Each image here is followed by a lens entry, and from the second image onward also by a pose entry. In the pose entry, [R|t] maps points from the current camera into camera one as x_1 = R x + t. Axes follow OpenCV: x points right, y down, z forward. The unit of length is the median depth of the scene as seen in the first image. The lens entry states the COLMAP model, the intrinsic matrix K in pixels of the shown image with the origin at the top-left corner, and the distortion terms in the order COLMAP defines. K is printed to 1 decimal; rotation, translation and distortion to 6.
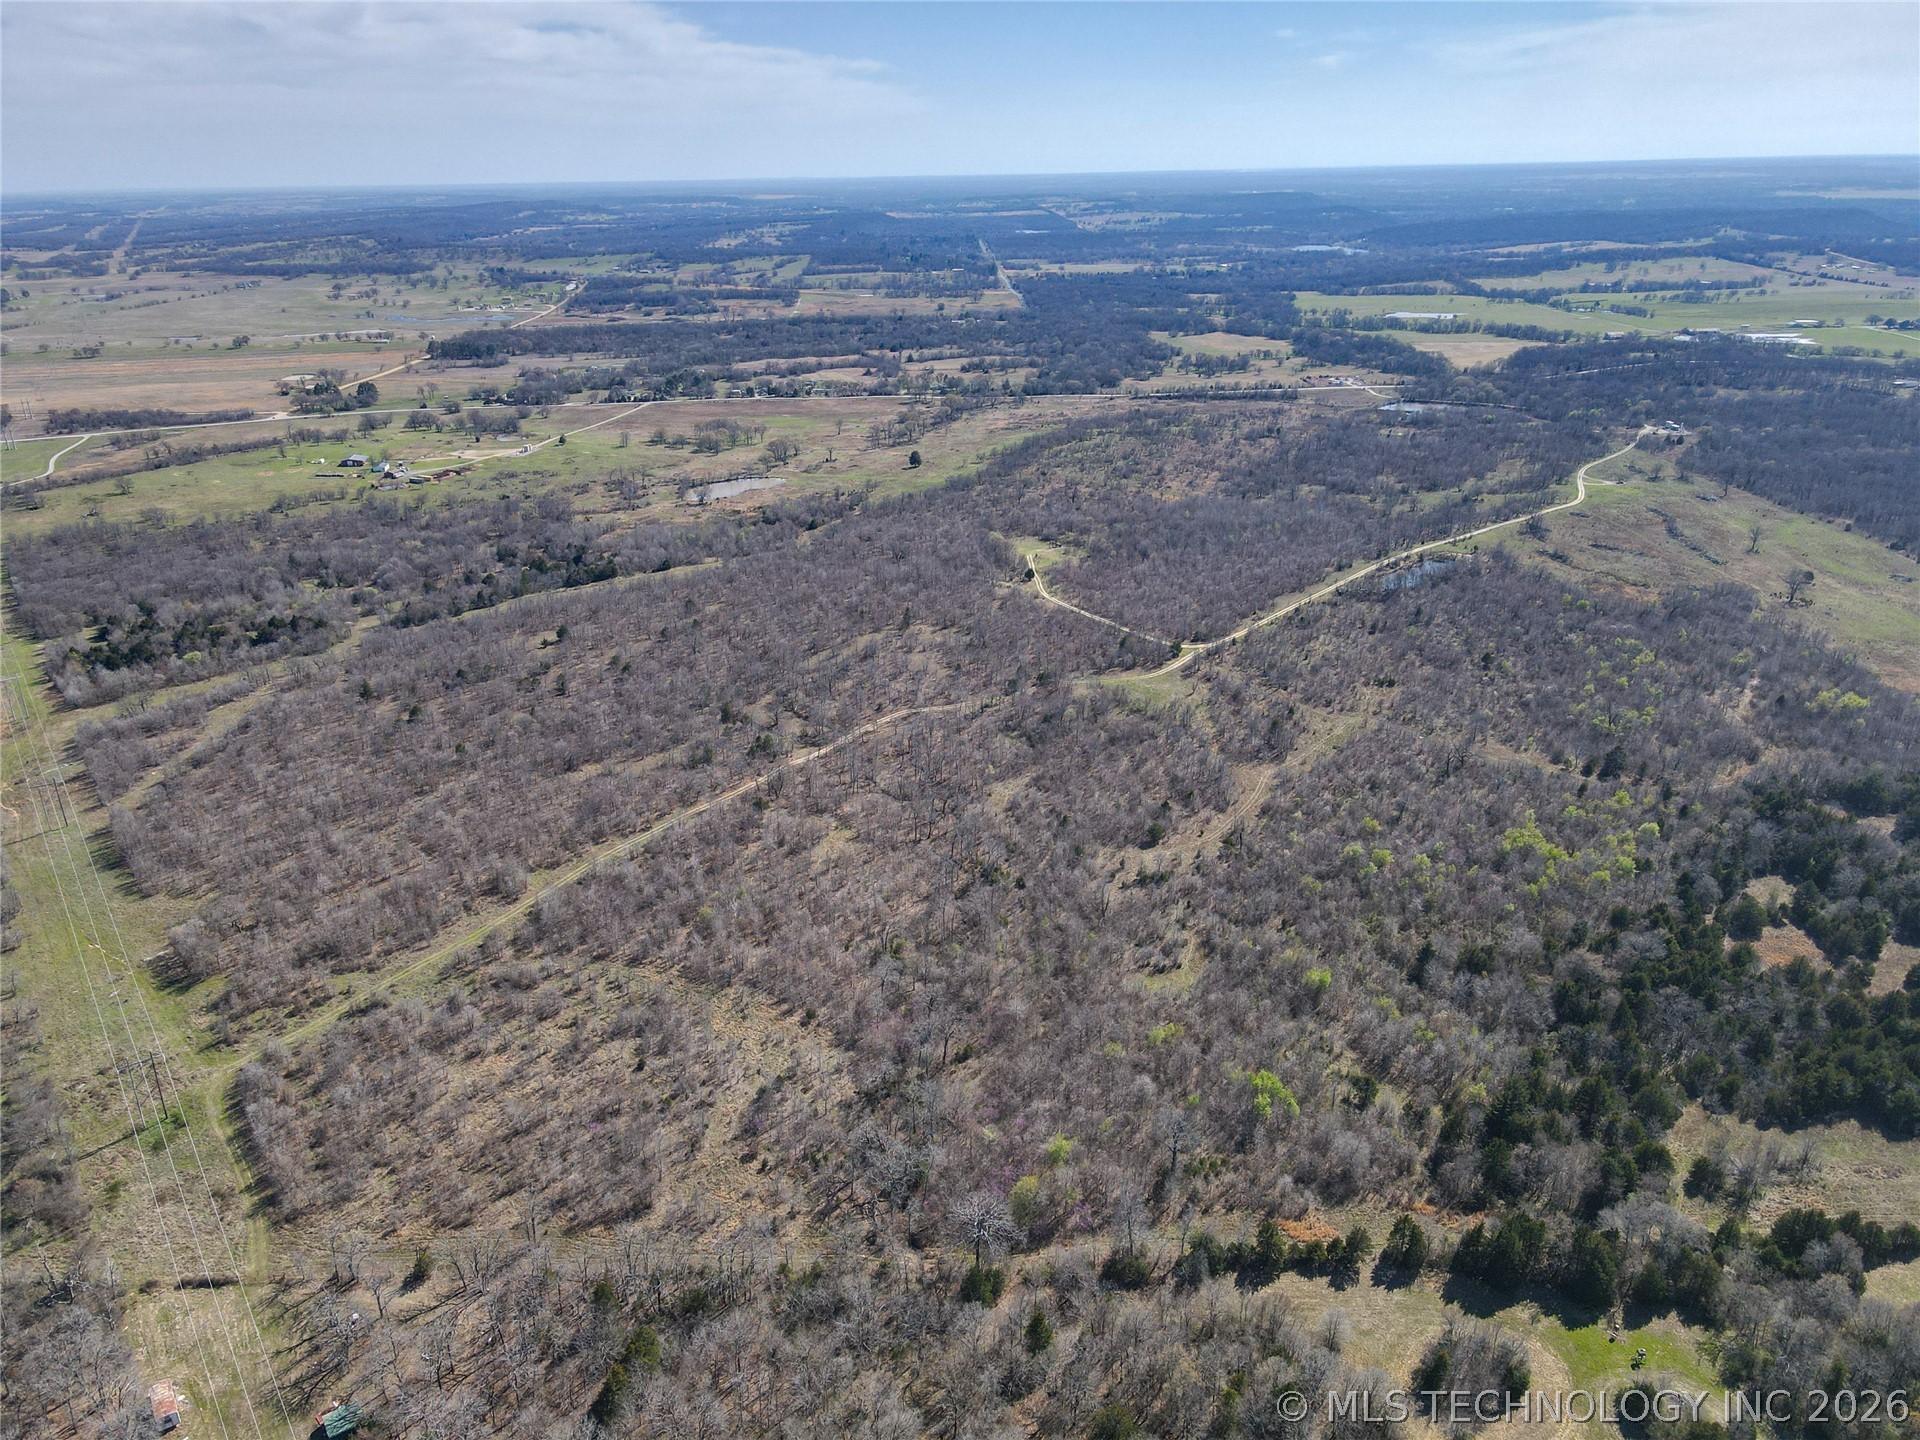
lens RADIAL K [[1399.7, 0, 969.1], [0, 1399.7, 734.7], [0, 0, 1]] dist [0.011776, 0.004830]
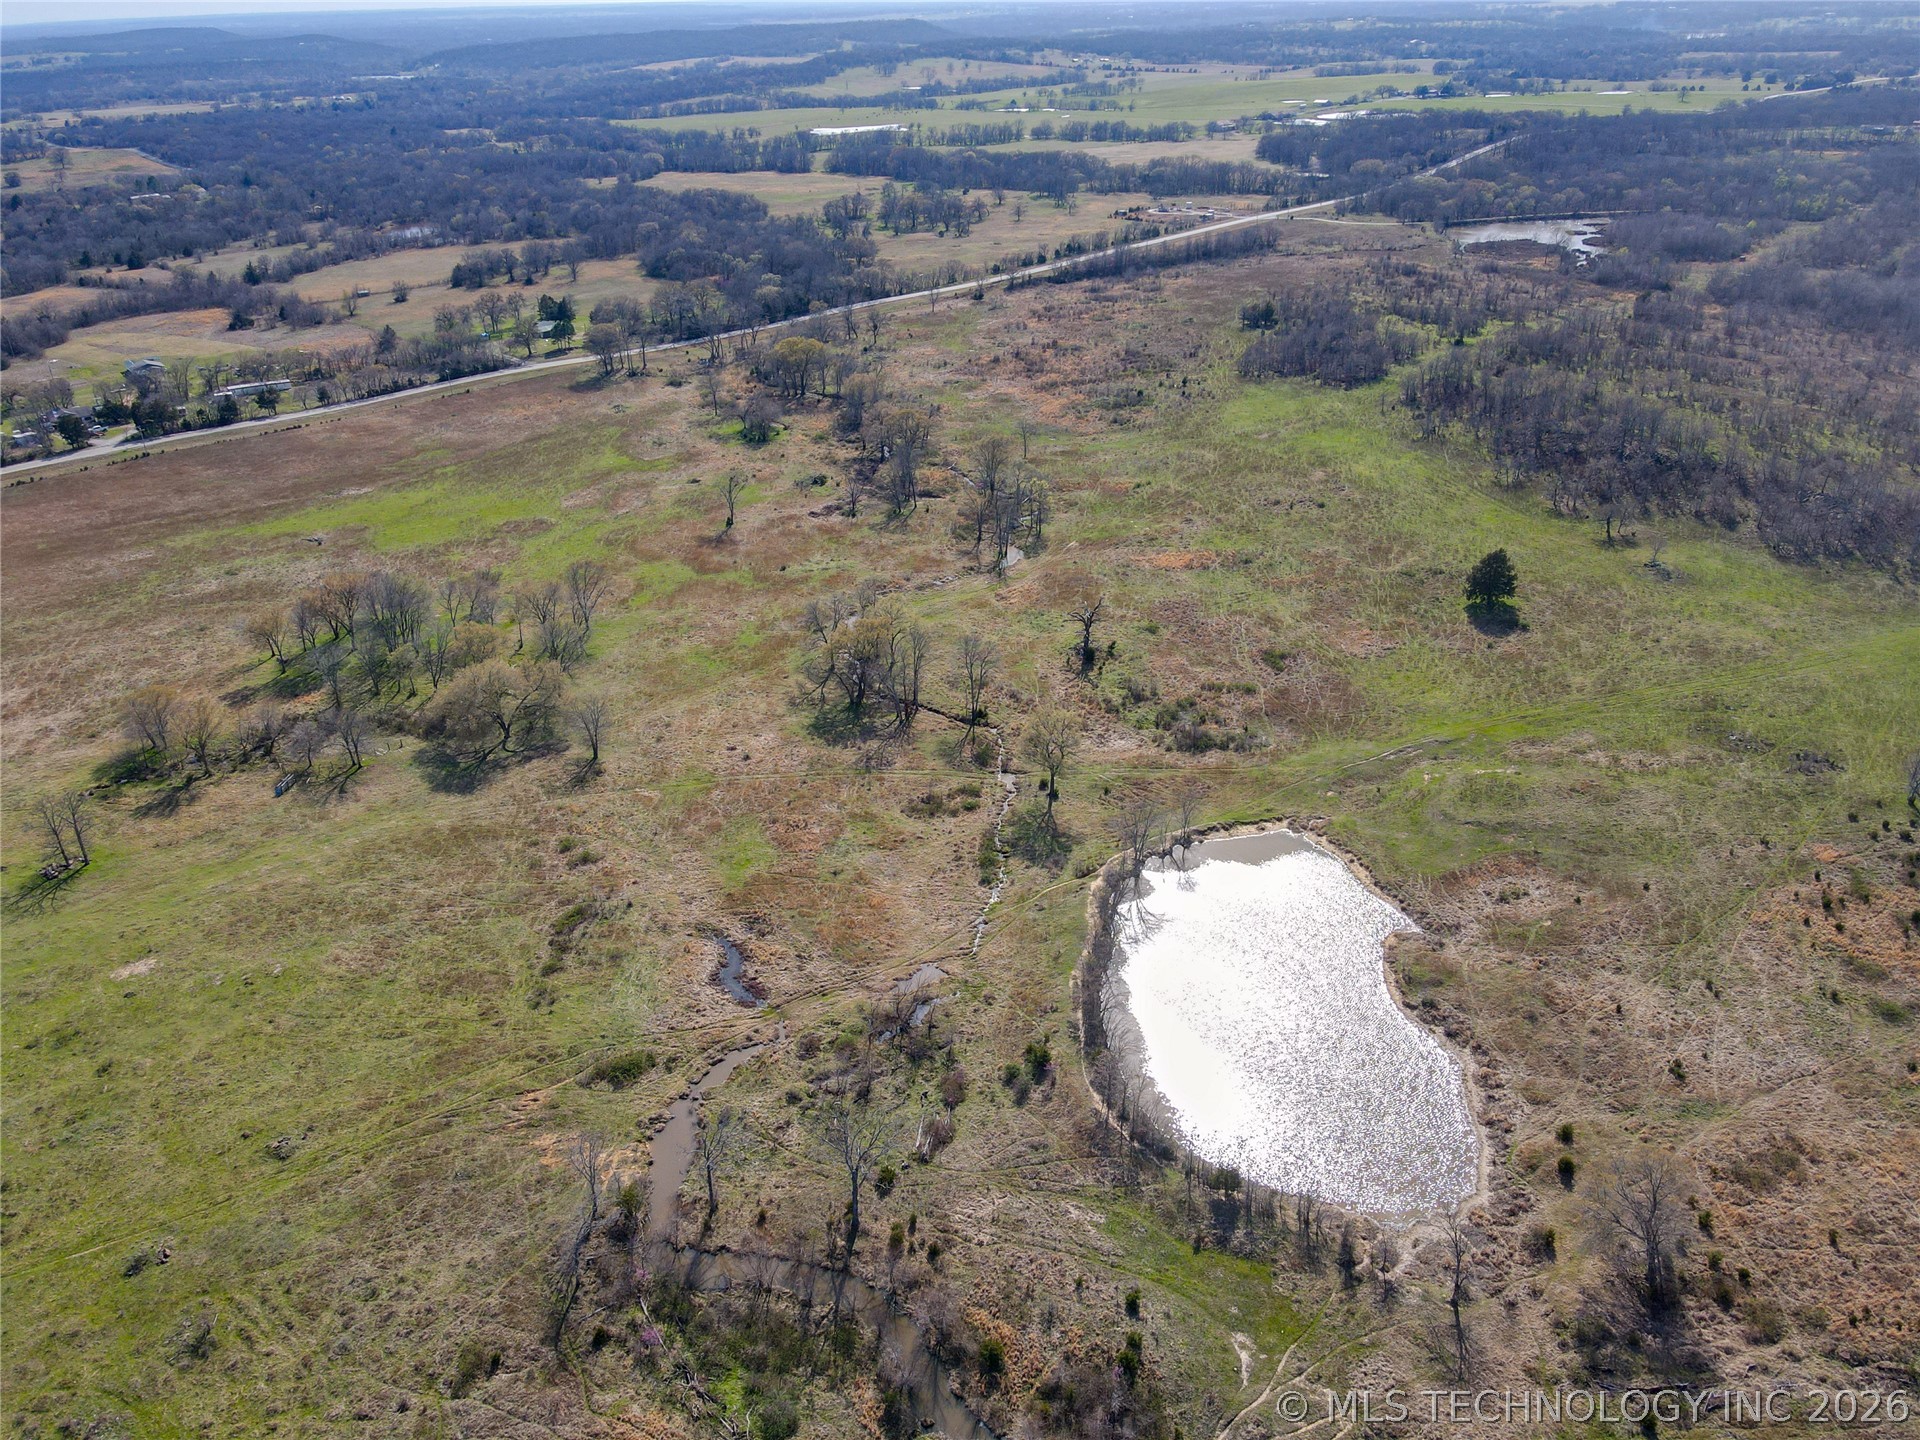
lens RADIAL K [[1399.7, 0, 959.1], [0, 1399.7, 711.7], [0, 0, 1]] dist [0.011776, 0.004830]
pose [[0.741449, -0.310564, 0.594814, -0.581178], [0.266607, 0.949821, 0.163588, -0.493567], [-0.615771, 0.037289, 0.787042, 1.704890]]
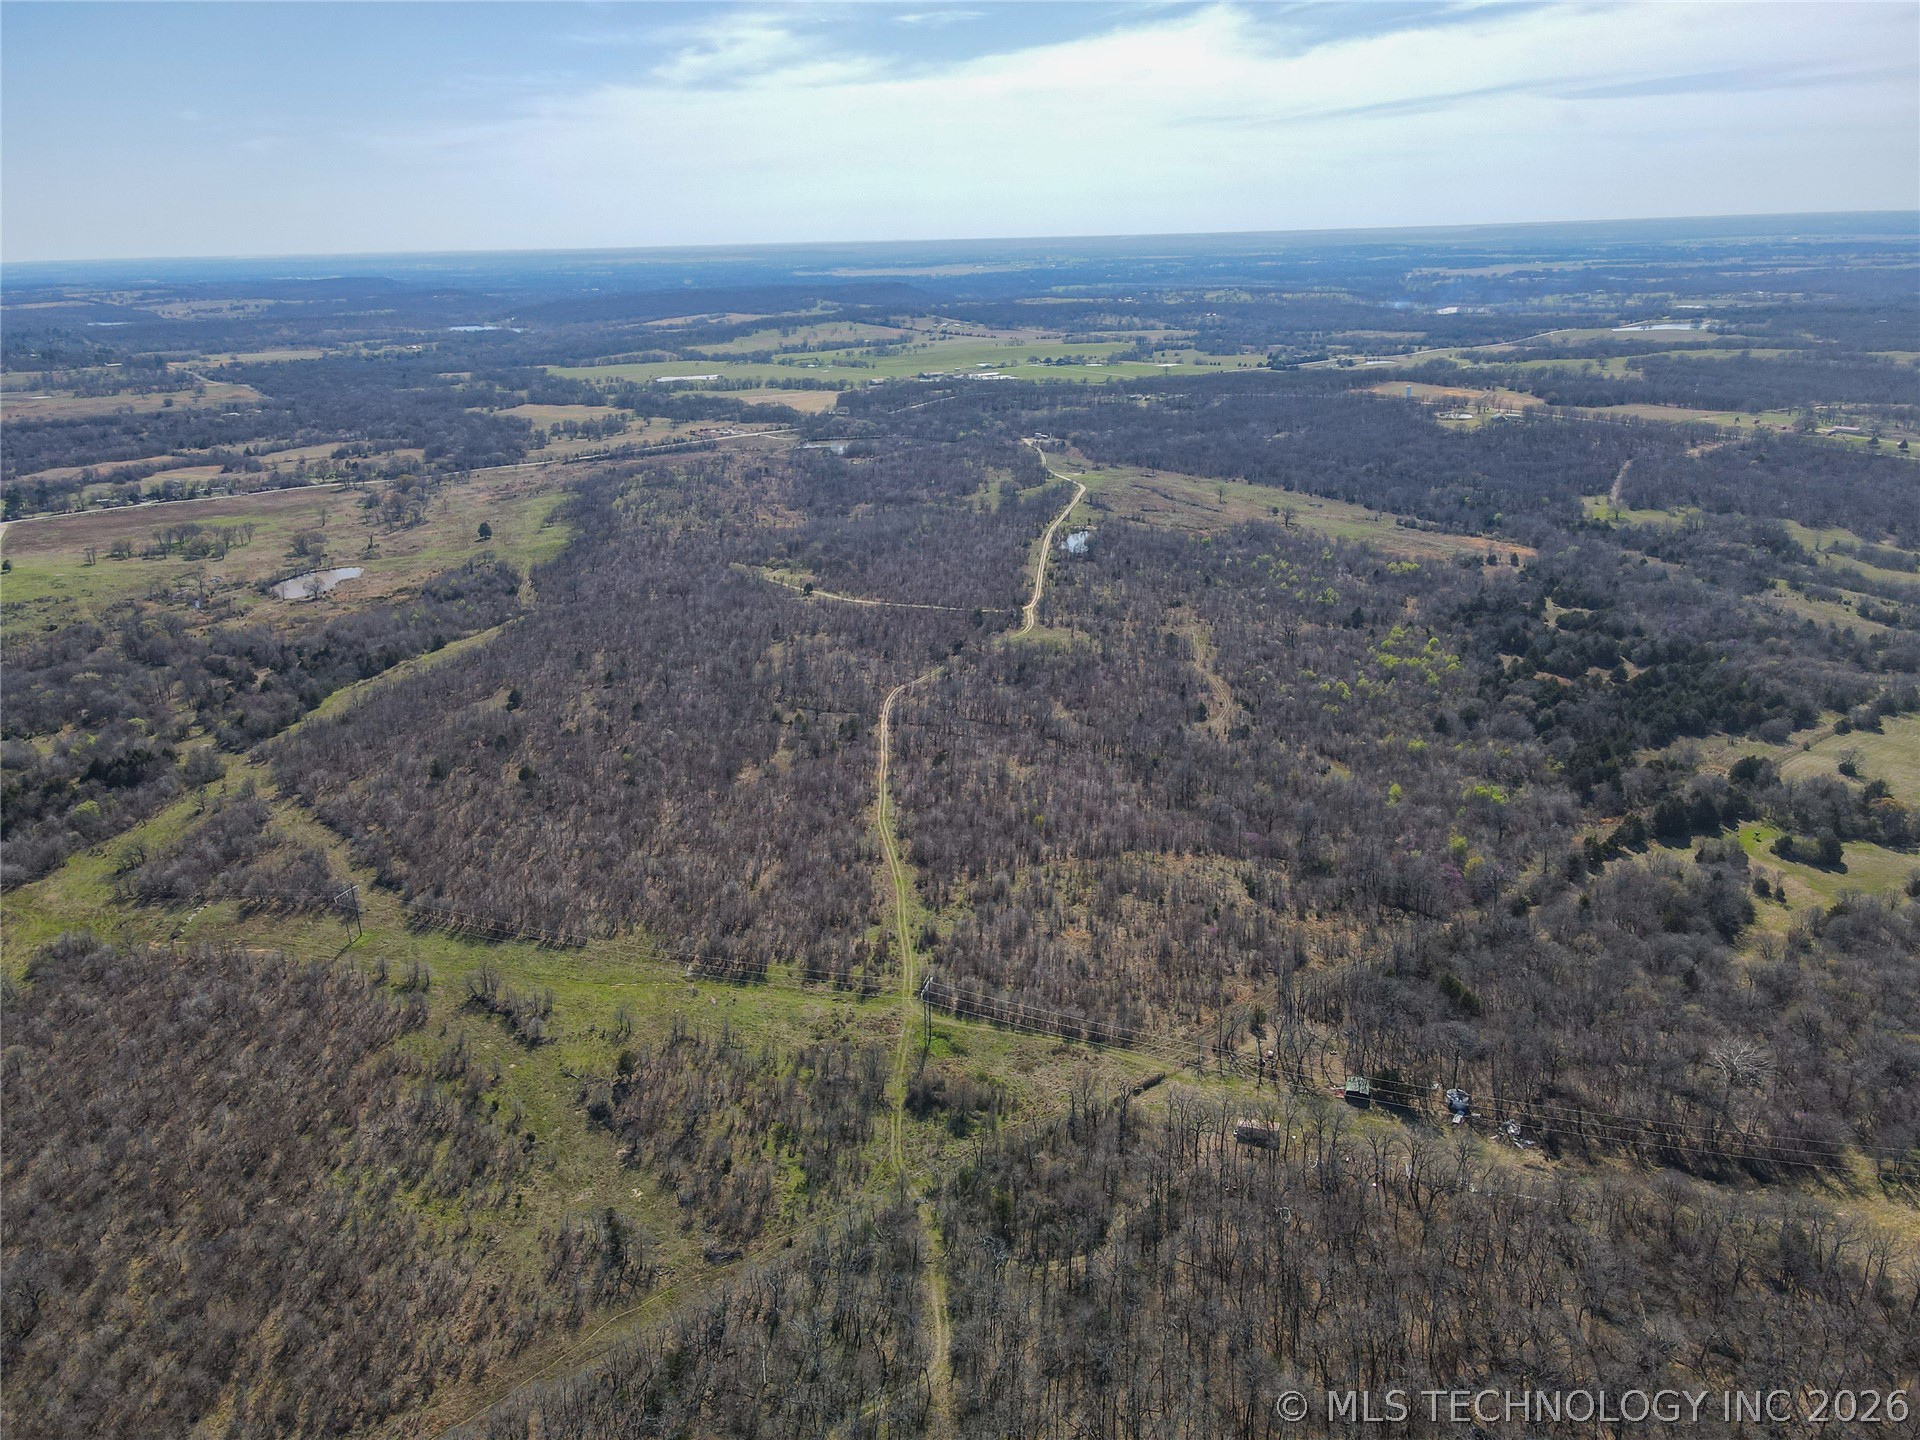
lens RADIAL K [[1399.7, 0, 971.1], [0, 1399.7, 720.1], [0, 0, 1]] dist [0.011776, 0.004830]
pose [[0.797846, -0.200161, 0.568663, -0.719329], [0.235517, 0.971801, 0.011624, 0.010280], [-0.554954, 0.124655, 0.822489, 0.005340]]
